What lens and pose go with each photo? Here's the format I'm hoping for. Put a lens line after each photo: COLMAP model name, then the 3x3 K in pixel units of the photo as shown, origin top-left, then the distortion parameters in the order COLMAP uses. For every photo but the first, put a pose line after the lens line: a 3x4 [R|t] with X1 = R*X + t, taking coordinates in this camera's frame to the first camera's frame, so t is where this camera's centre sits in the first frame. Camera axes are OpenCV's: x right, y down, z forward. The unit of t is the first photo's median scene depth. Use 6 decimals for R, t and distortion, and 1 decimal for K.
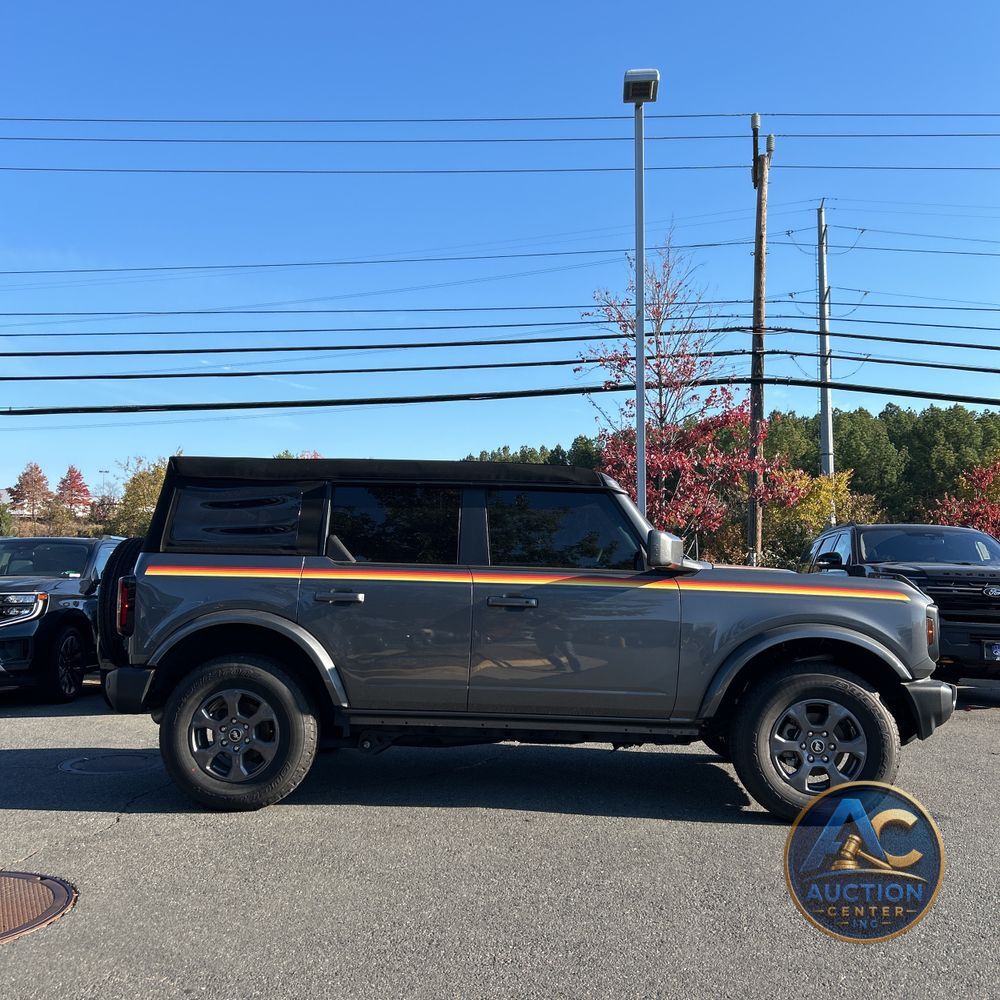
lens RADIAL K [[994.0, 0, 493.8], [0, 994.0, 503.6], [0, 0, 1]] dist [0.147328, -0.299248]
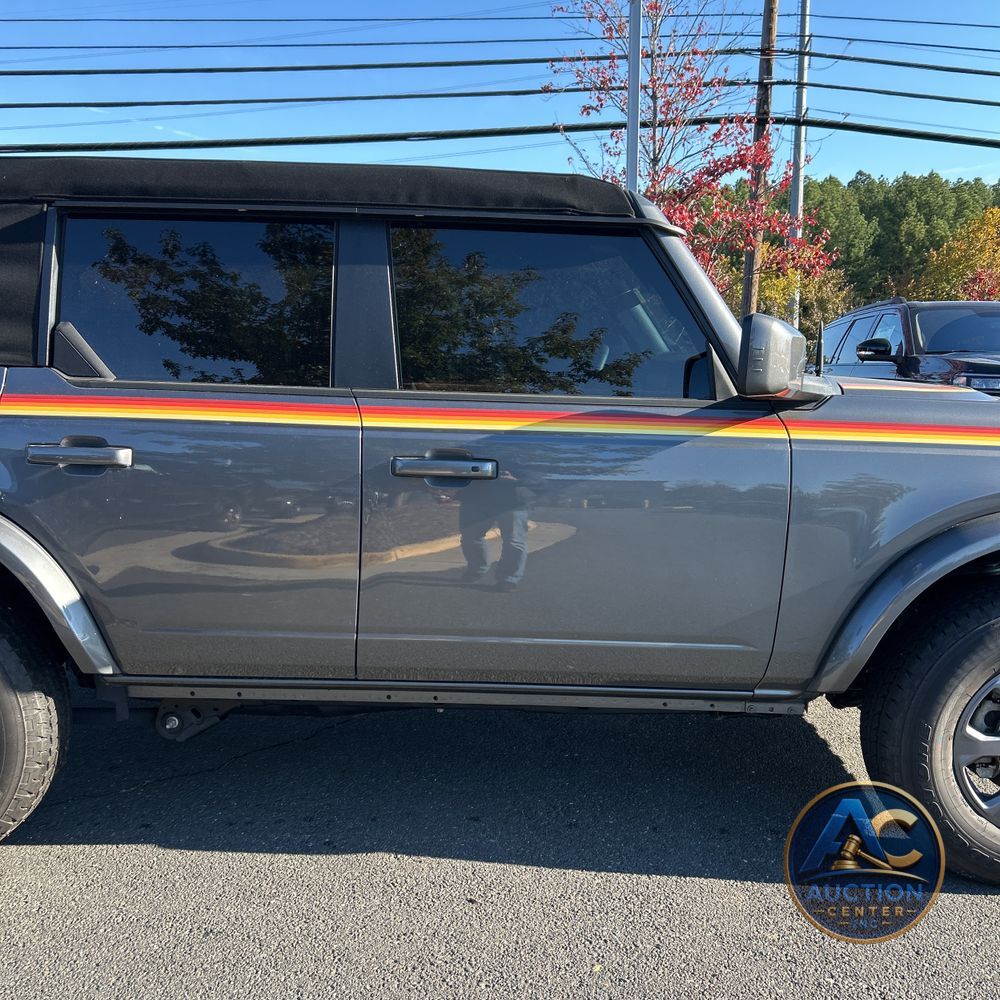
lens RADIAL K [[994.0, 0, 493.8], [0, 994.0, 503.6], [0, 0, 1]] dist [0.147328, -0.299248]
pose [[0.998885, -0.007263, 0.046646, 0.019289], [-0.003039, 0.976154, 0.217058, 0.010916], [-0.047110, -0.216957, 0.975044, 0.503800]]
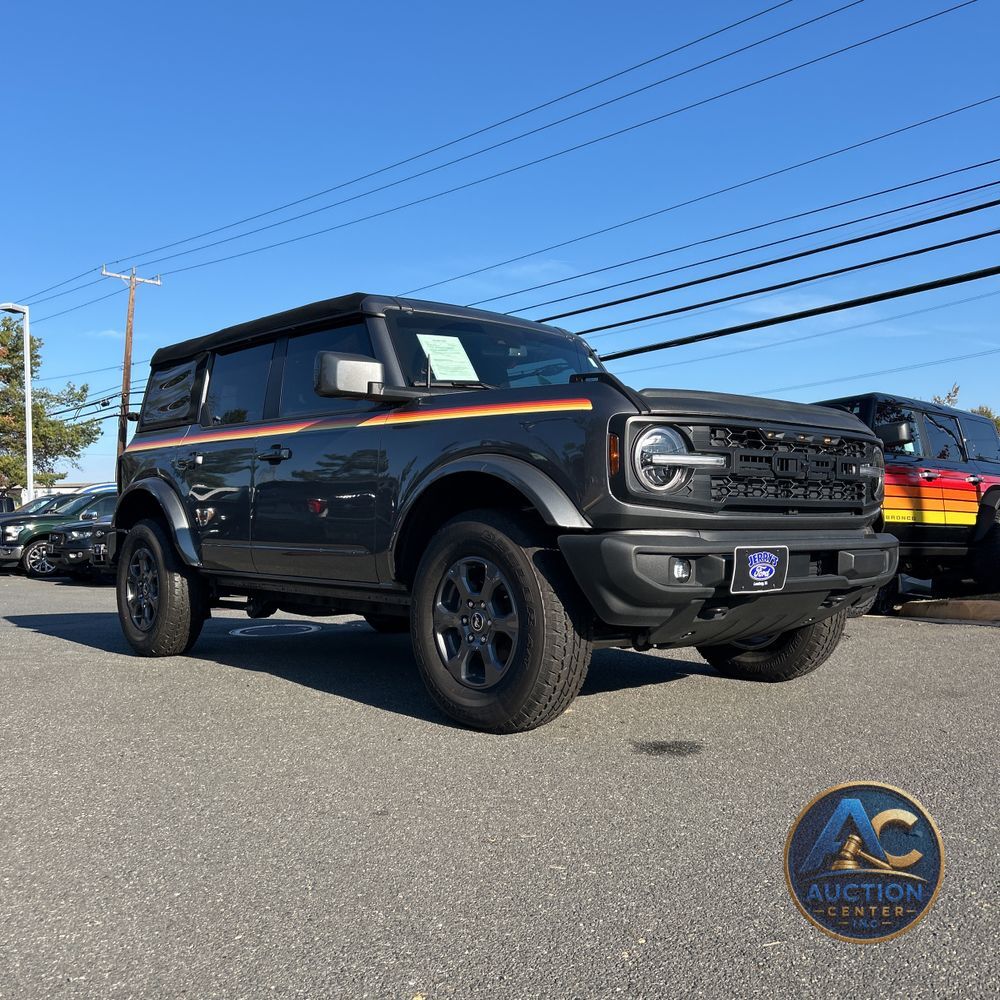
lens RADIAL K [[994.0, 0, 493.8], [0, 994.0, 503.6], [0, 0, 1]] dist [0.147328, -0.299248]
pose [[0.703914, -0.029893, -0.709656, 0.774220], [0.062157, 0.997874, 0.019620, 0.132993], [0.707561, -0.057921, 0.704275, 0.476676]]
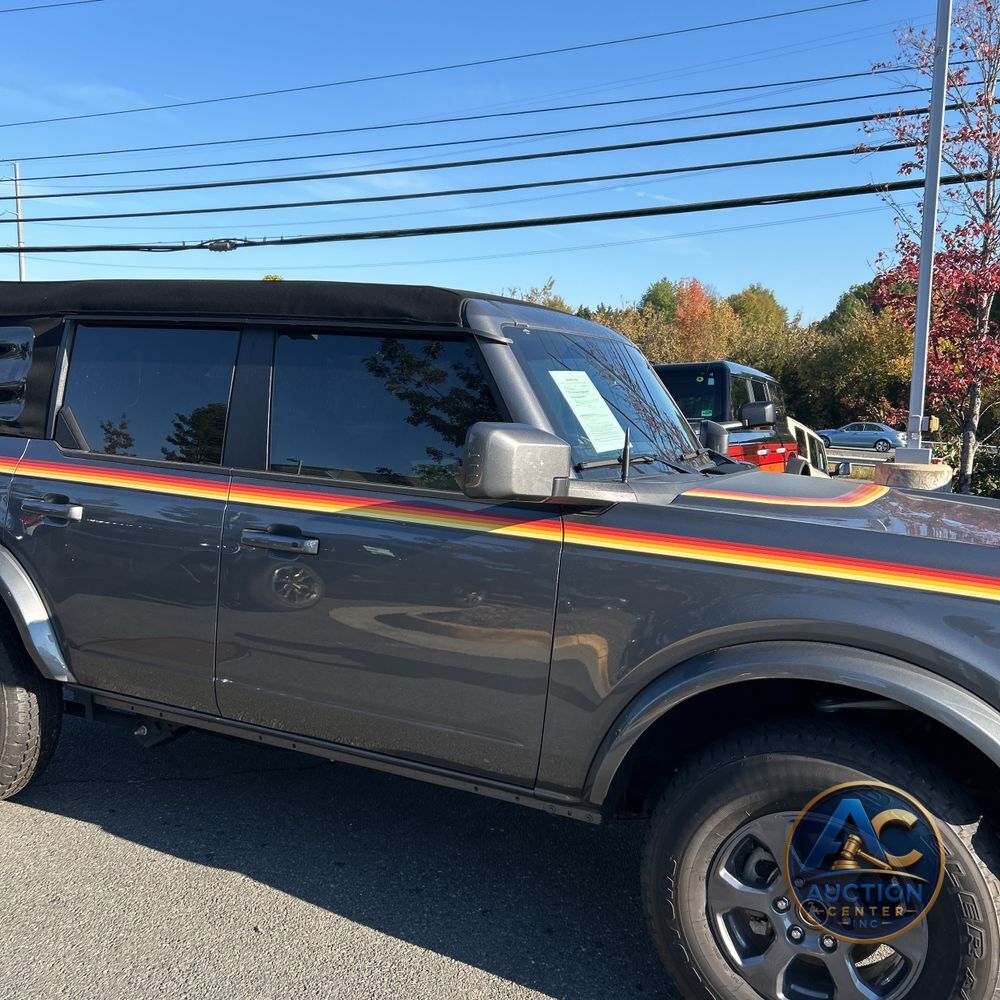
lens RADIAL K [[1003.6, 0, 484.6], [0, 1003.6, 497.4], [0, 0, 1]] dist [0.040282, -0.018866]
pose [[0.924247, 0.062852, -0.376587, 0.318632], [-0.001582, 0.986979, 0.160844, -0.013956], [0.381793, -0.148064, 0.912311, 0.518364]]
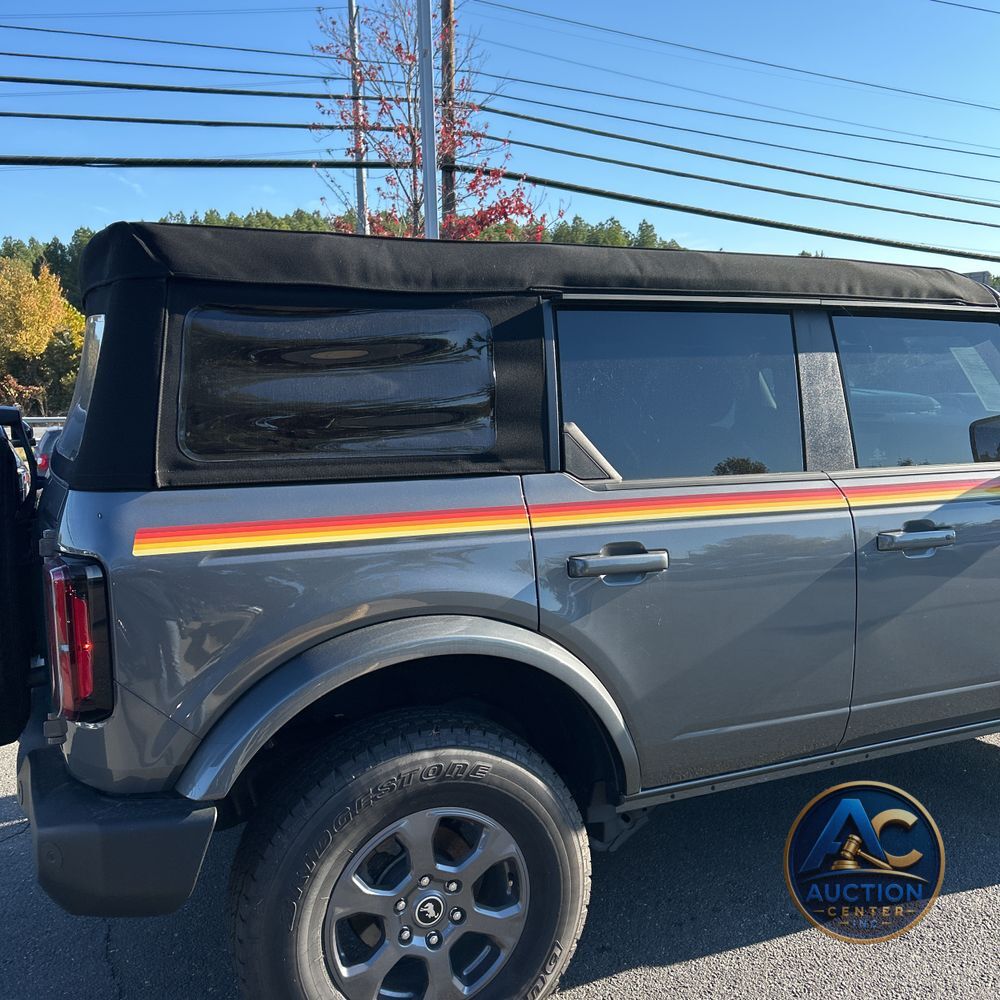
lens RADIAL K [[994.0, 0, 493.8], [0, 994.0, 503.6], [0, 0, 1]] dist [0.147328, -0.299248]
pose [[0.889534, -0.087662, 0.448379, -0.391791], [0.000040, 0.981434, 0.191799, -0.017772], [-0.456868, -0.170594, 0.873023, 0.623578]]
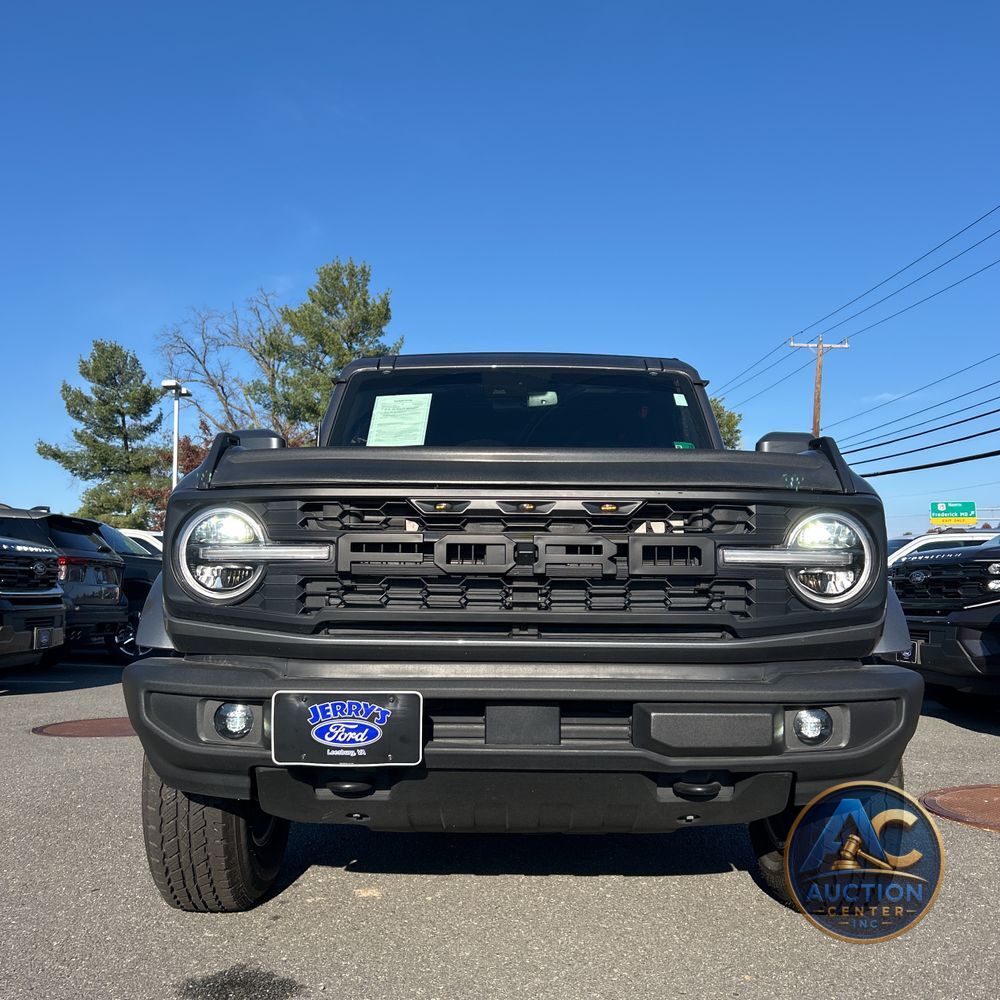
lens RADIAL K [[994.0, 0, 493.8], [0, 994.0, 503.6], [0, 0, 1]] dist [0.147328, -0.299248]
pose [[0.076917, -0.094408, -0.992558, 0.839485], [0.064474, 0.993894, -0.089538, 0.148040], [0.994951, -0.057107, 0.082534, 1.041522]]
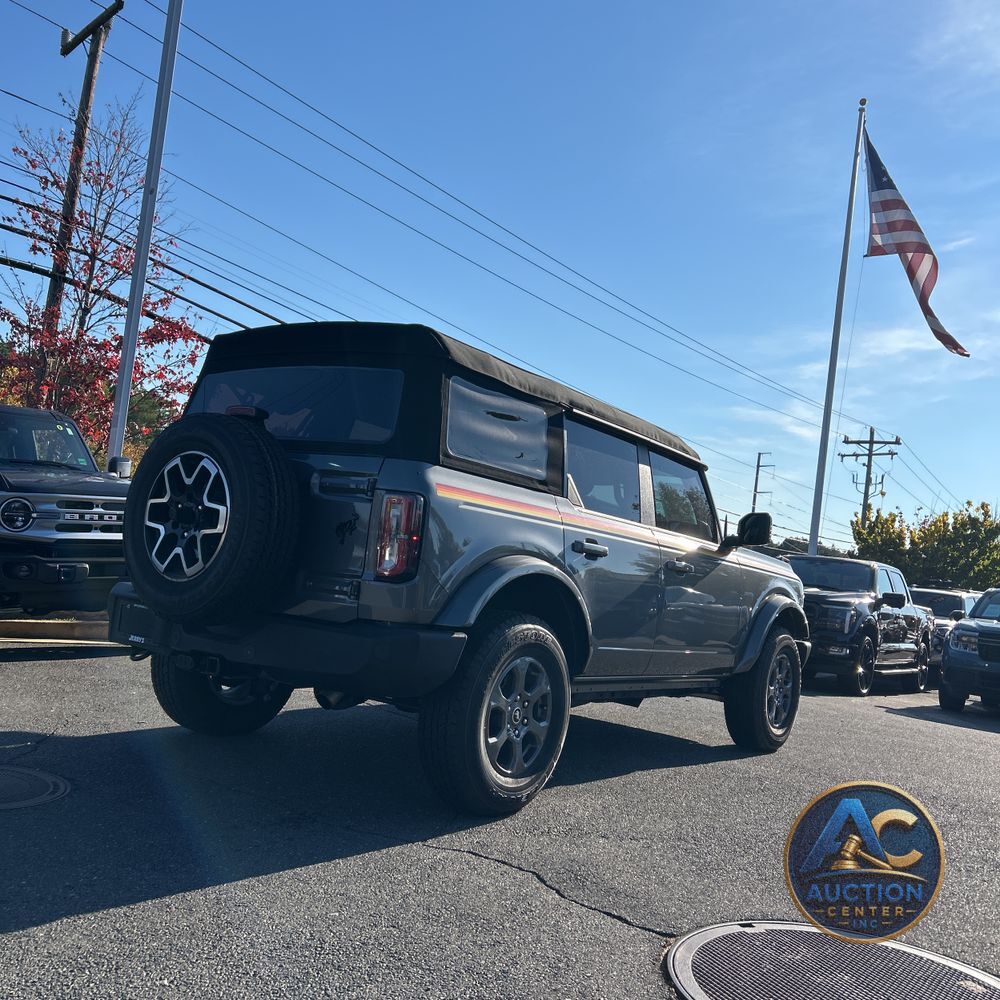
lens RADIAL K [[994.0, 0, 493.8], [0, 994.0, 503.6], [0, 0, 1]] dist [0.147328, -0.299248]
pose [[0.535770, 0.102842, 0.838078, -0.896643], [-0.163236, 0.986446, -0.016694, 0.080689], [-0.828435, -0.127860, 0.545295, 0.590957]]
